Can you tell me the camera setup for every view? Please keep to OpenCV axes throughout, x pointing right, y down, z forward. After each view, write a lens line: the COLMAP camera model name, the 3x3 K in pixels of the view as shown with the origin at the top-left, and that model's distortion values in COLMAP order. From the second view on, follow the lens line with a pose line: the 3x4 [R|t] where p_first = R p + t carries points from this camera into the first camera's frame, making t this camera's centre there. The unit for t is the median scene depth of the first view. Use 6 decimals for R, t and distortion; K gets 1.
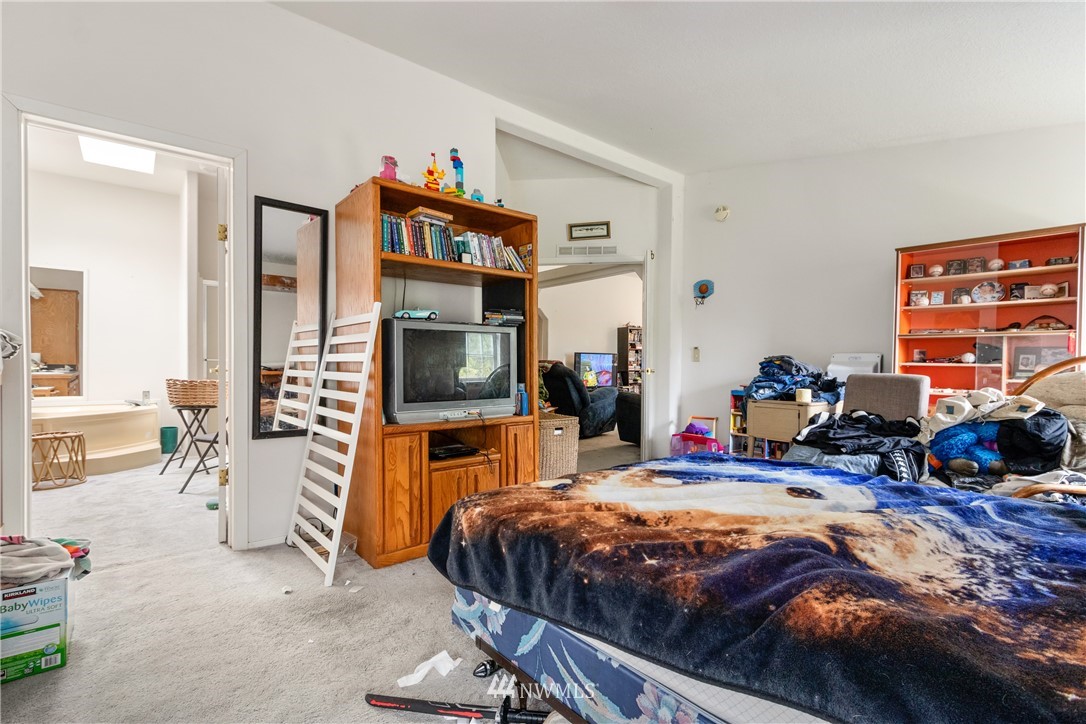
lens RADIAL K [[511.6, 0, 543.5], [0, 511.6, 365.9], [0, 0, 1]] dist [0.008478, -0.000204]
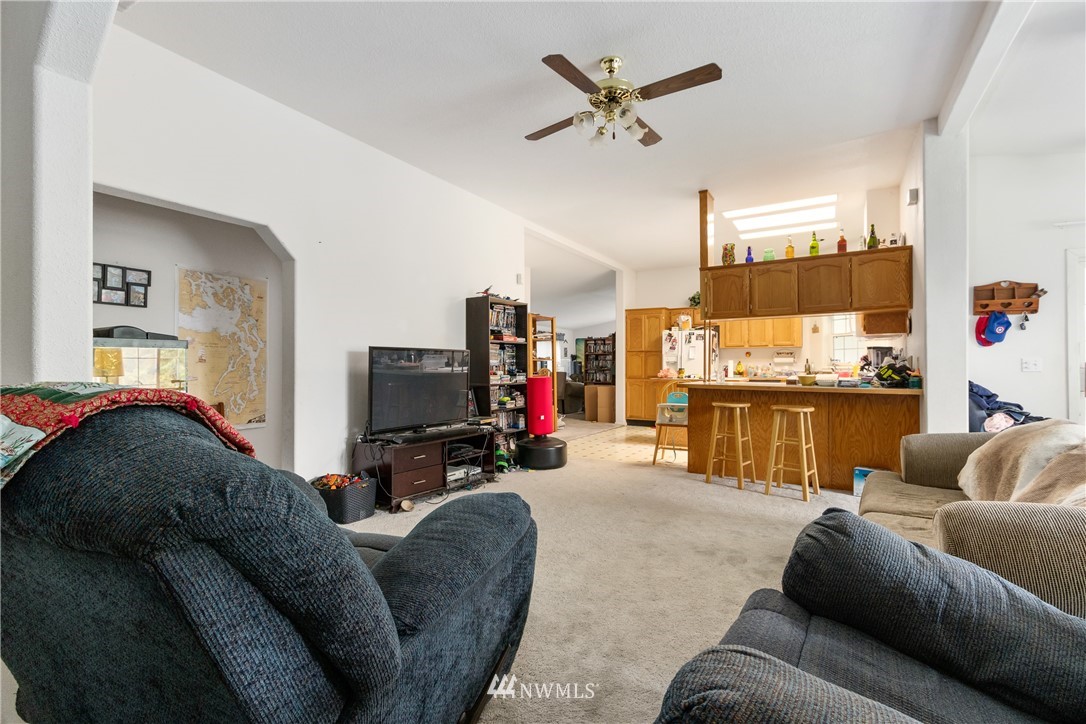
lens RADIAL K [[511.6, 0, 542.6], [0, 511.6, 363.6], [0, 0, 1]] dist [0.008478, -0.000204]
pose [[0.942788, -0.007029, 0.333320, 0.049587], [0.010019, 0.999923, -0.007254, -0.007197], [-0.333243, 0.010178, 0.942786, 0.512976]]
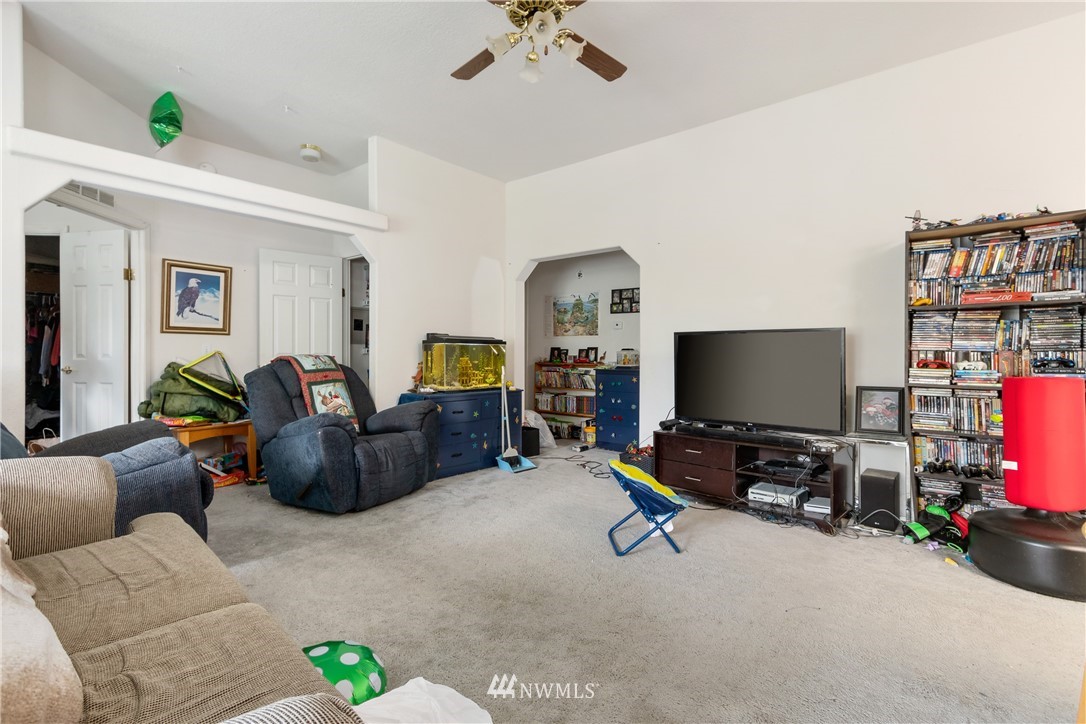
lens RADIAL K [[511.6, 0, 534.9], [0, 511.6, 358.1], [0, 0, 1]] dist [0.008478, -0.000204]
pose [[0.151022, 0.004766, -0.988519, 0.402161], [-0.007065, 0.999968, 0.003742, -0.005438], [0.988505, 0.006419, 0.151051, 0.735534]]
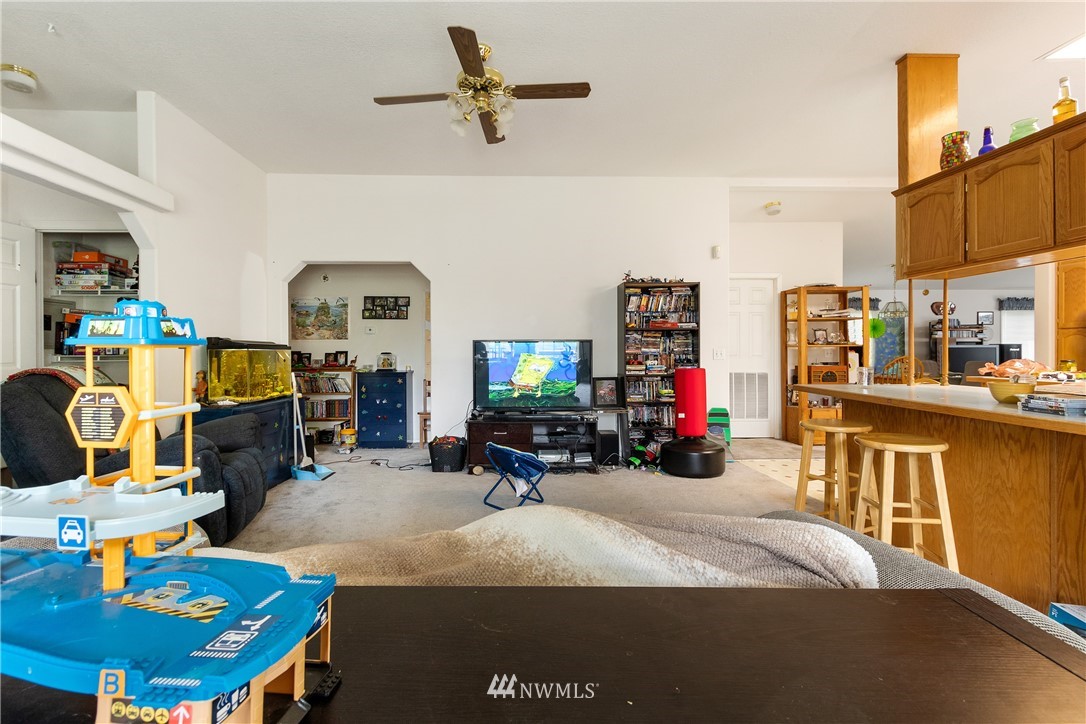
lens RADIAL K [[511.6, 0, 525.7], [0, 511.6, 362.5], [0, 0, 1]] dist [0.008478, -0.000204]
pose [[0.782485, 0.003728, -0.622658, 0.372824], [0.006198, 0.999886, 0.013775, -0.009556], [0.622638, -0.014638, 0.782373, 0.567058]]
